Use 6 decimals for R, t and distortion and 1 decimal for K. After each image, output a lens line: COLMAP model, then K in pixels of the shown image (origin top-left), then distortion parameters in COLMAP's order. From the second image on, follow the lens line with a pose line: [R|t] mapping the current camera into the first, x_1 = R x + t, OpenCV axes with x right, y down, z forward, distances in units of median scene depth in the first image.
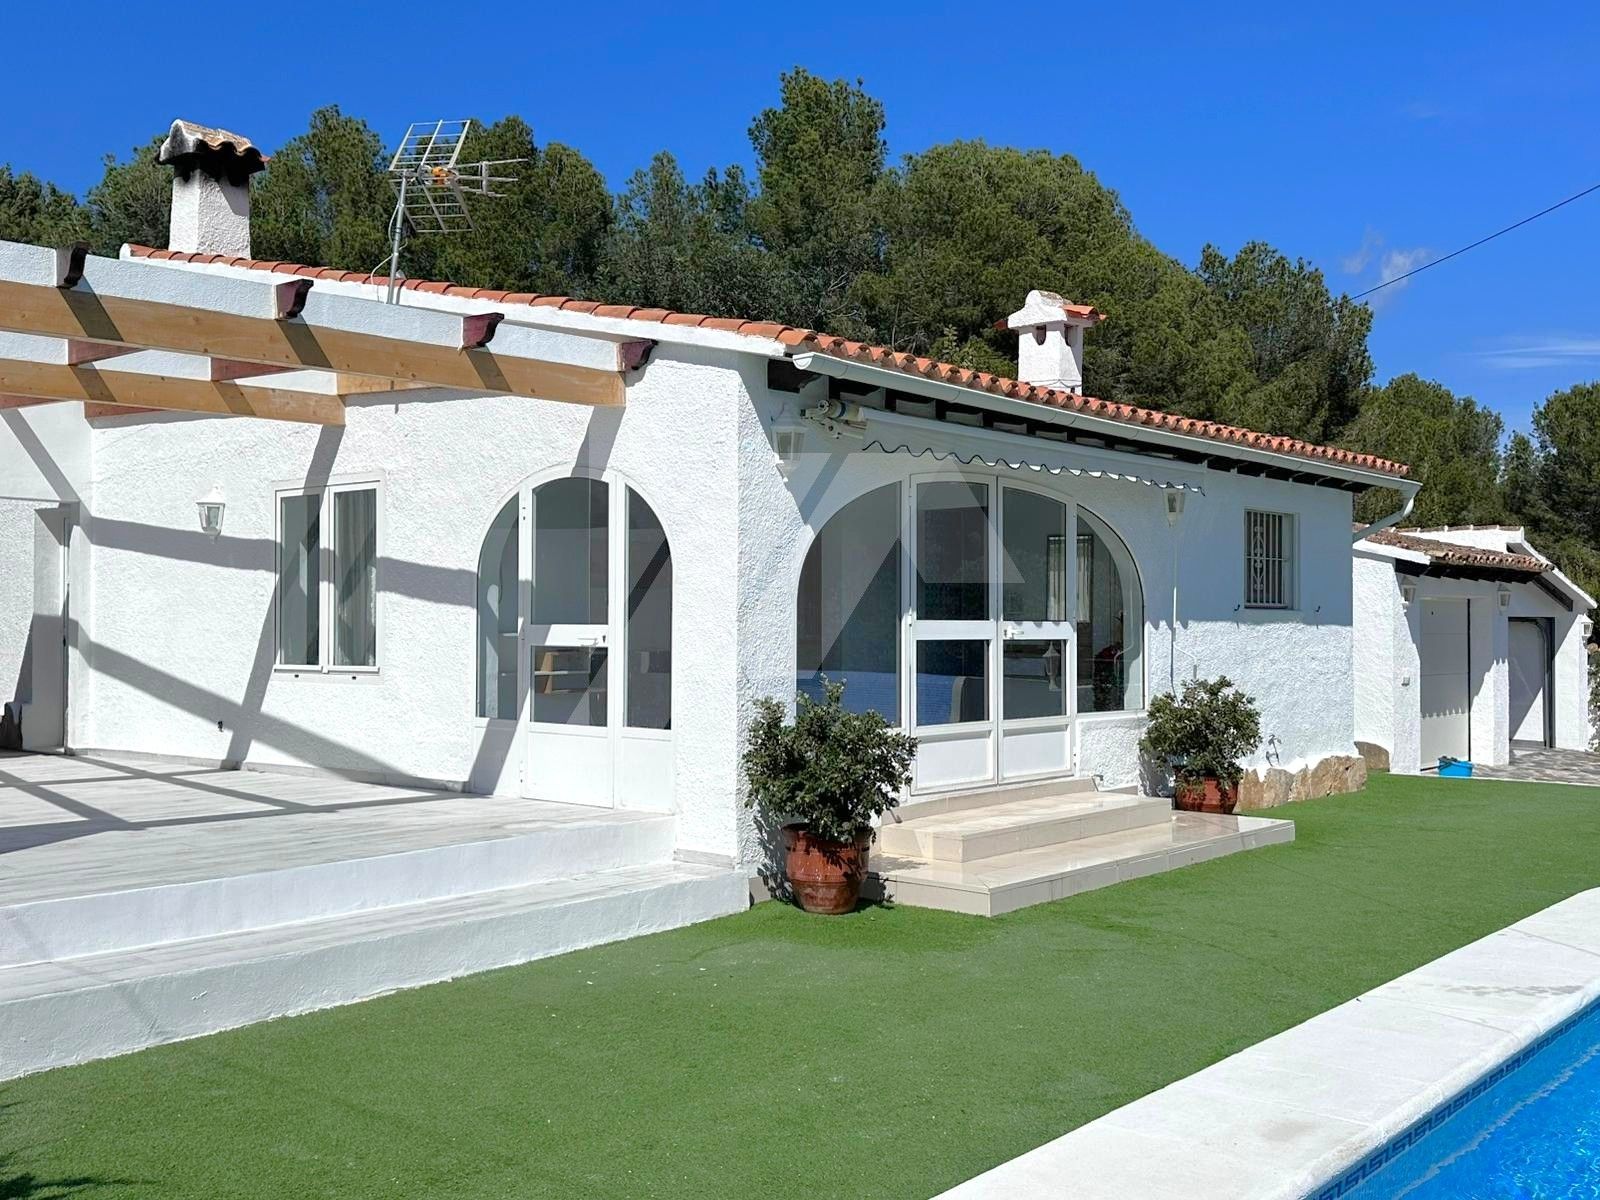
lens RADIAL K [[1511.8, 0, 800.0], [0, 1511.8, 600.0], [0, 0, 1]] dist [0.182276, -0.401244]
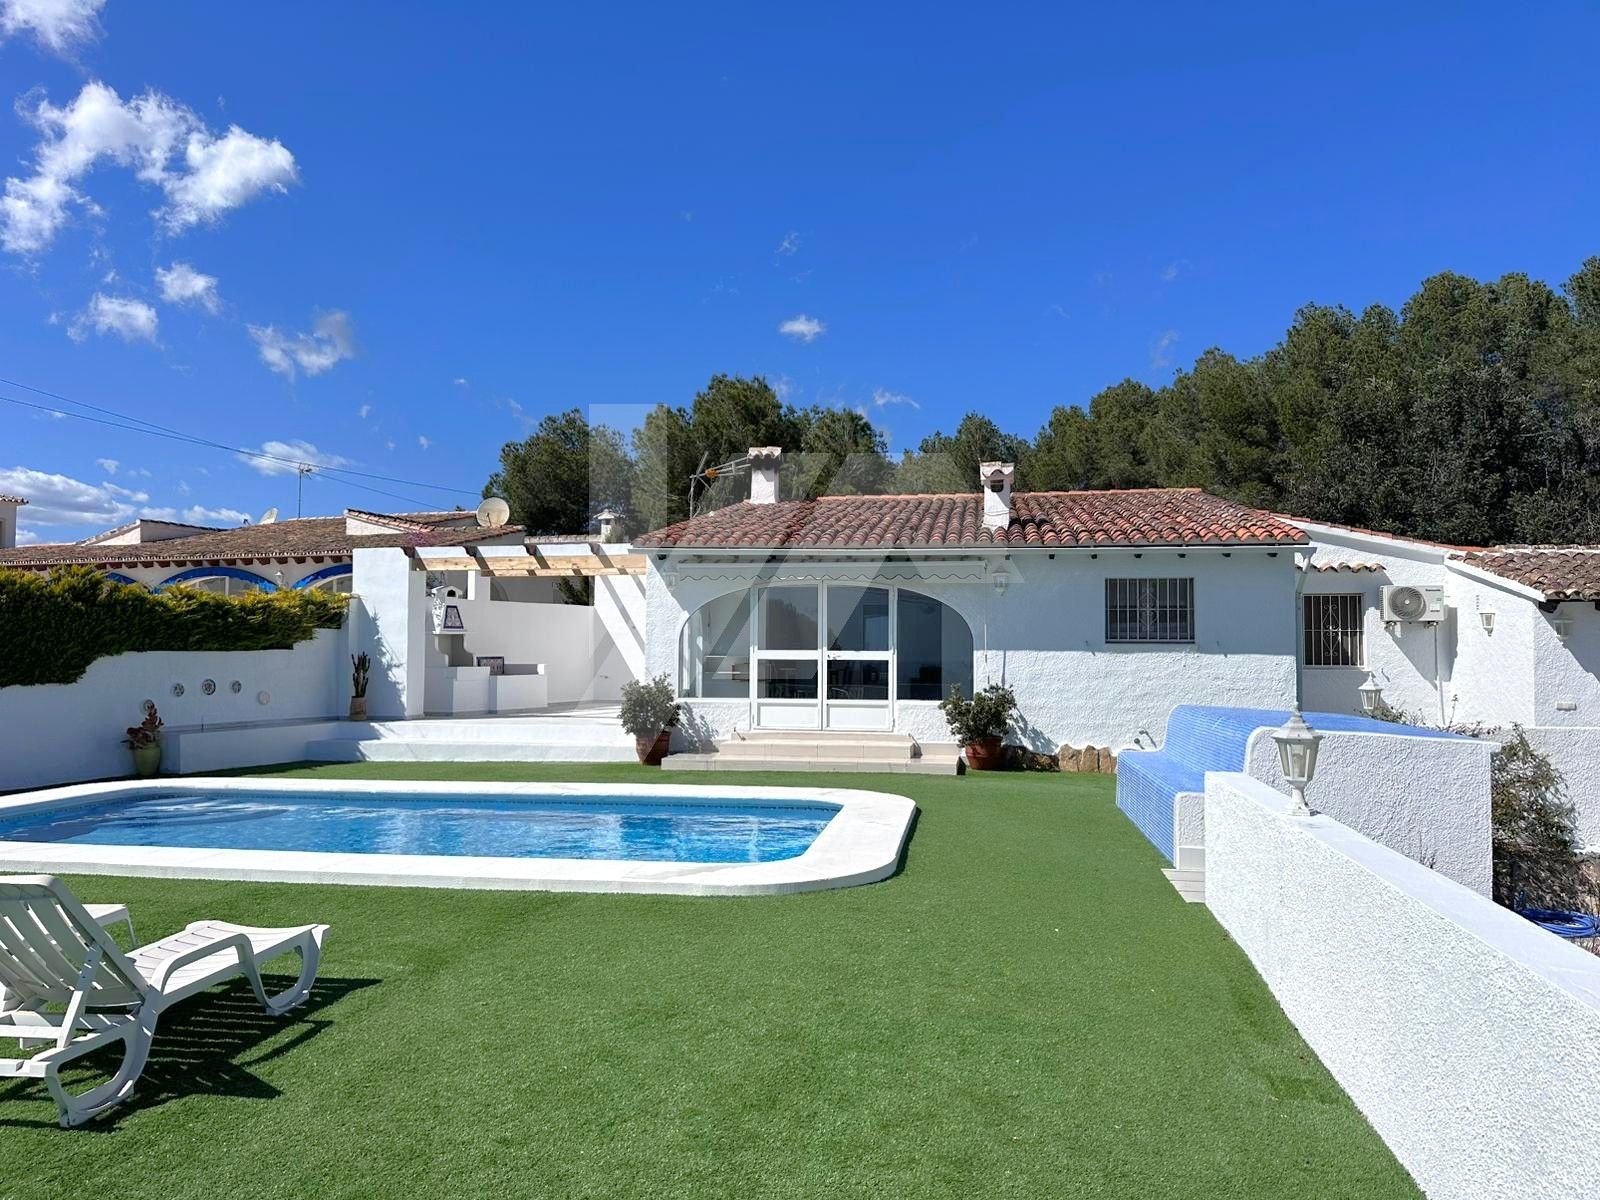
lens RADIAL K [[1104.9, 0, 803.4], [0, 1104.9, 603.4], [0, 0, 1]] dist [0.149549, -0.270714]
pose [[0.528490, -0.041216, -0.847939, 1.316092], [0.009821, 0.999051, -0.042440, 0.012561], [0.848883, 0.014102, 0.528393, 0.175904]]
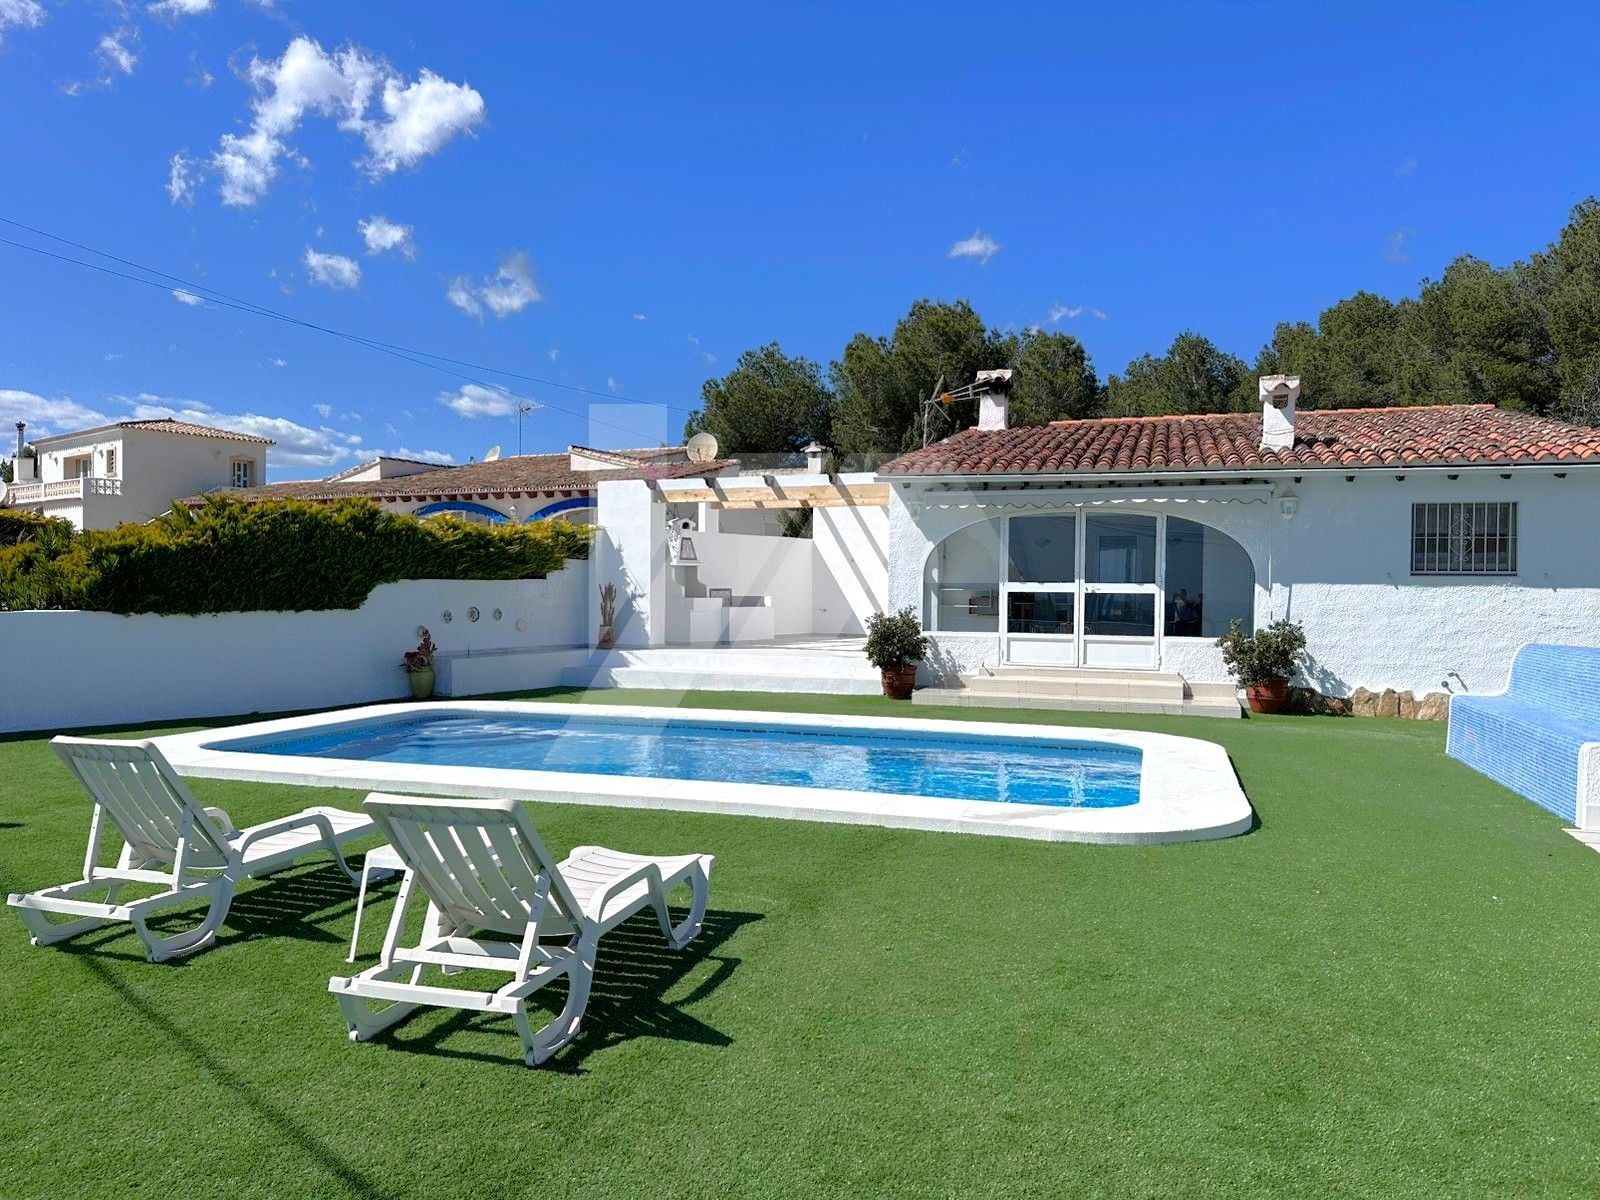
lens RADIAL K [[1104.9, 0, 803.4], [0, 1104.9, 603.4], [0, 0, 1]] dist [0.149549, -0.270714]
pose [[0.391959, 0.010767, -0.919920, 1.227781], [0.004241, 0.999900, 0.013510, 0.017957], [0.919973, -0.009196, 0.391874, 0.114925]]
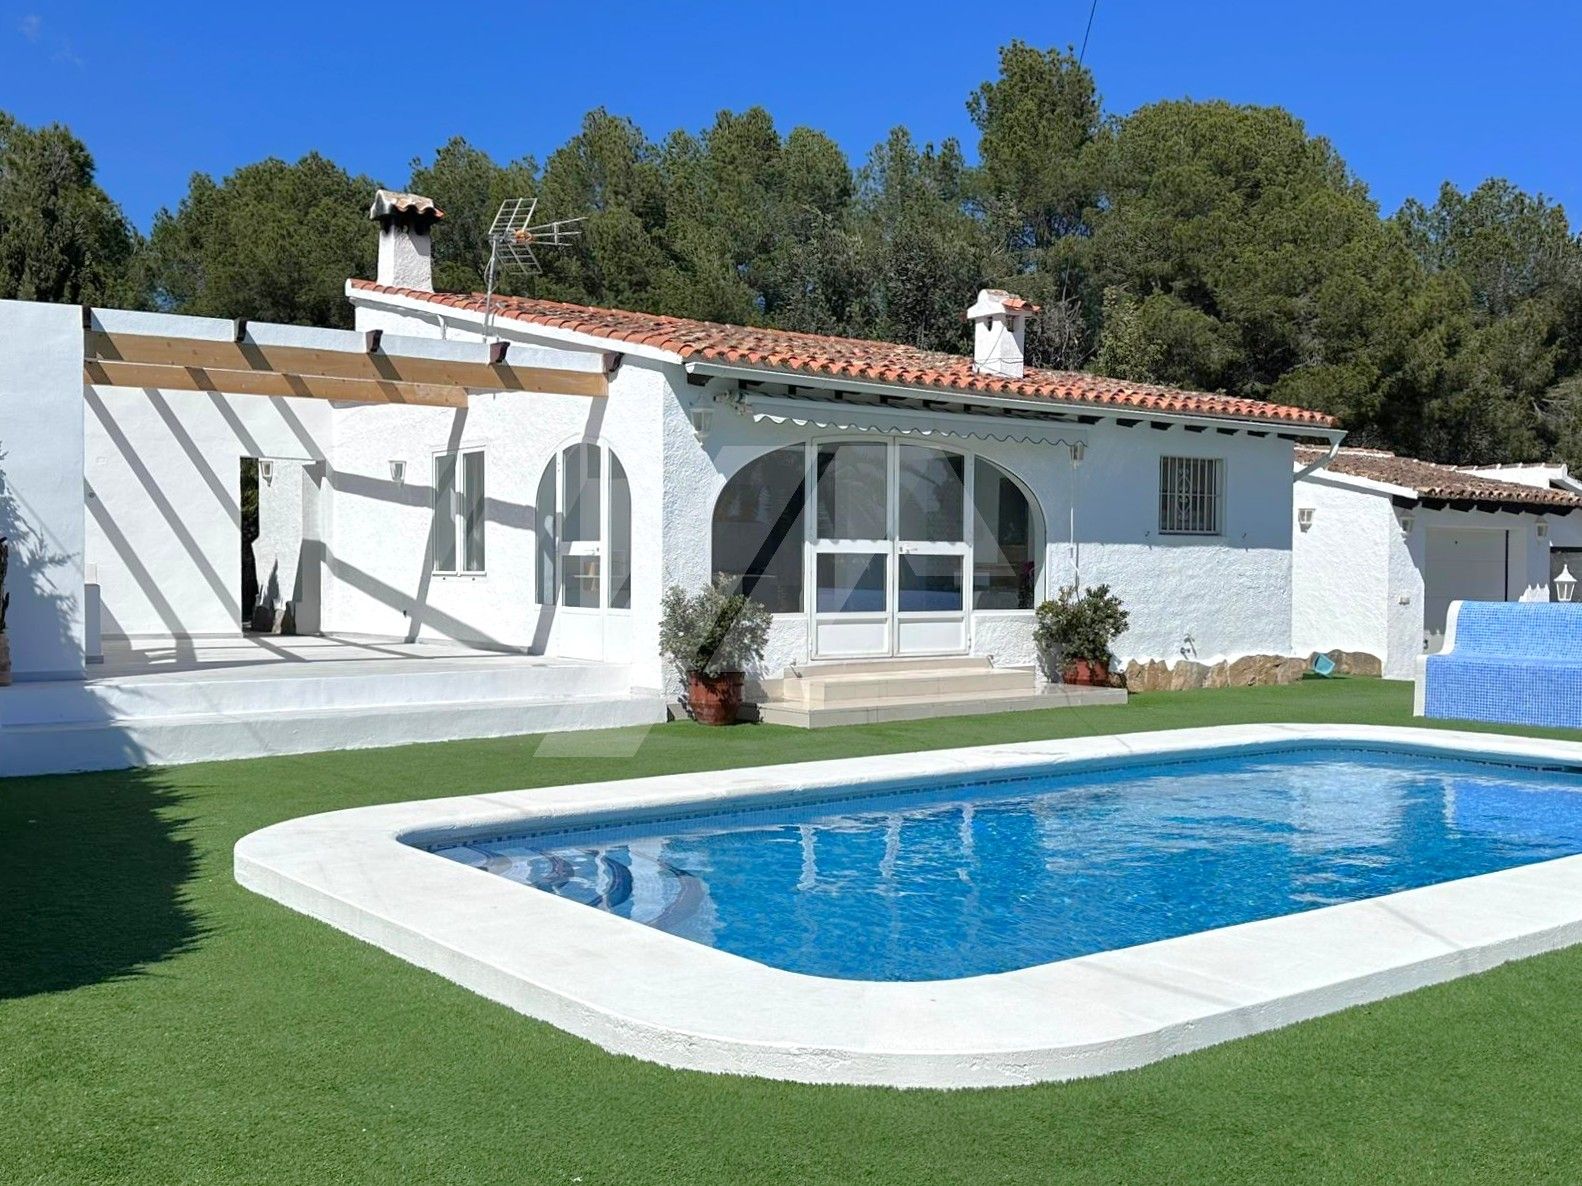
lens RADIAL K [[1494.8, 0, 791.0], [0, 1494.8, 593.0], [0, 0, 1]] dist [0.182276, -0.401244]
pose [[0.976557, 0.007495, -0.215130, 0.317462], [-0.000282, 0.999437, 0.033543, 0.015016], [0.215260, -0.032696, 0.976009, -0.350501]]
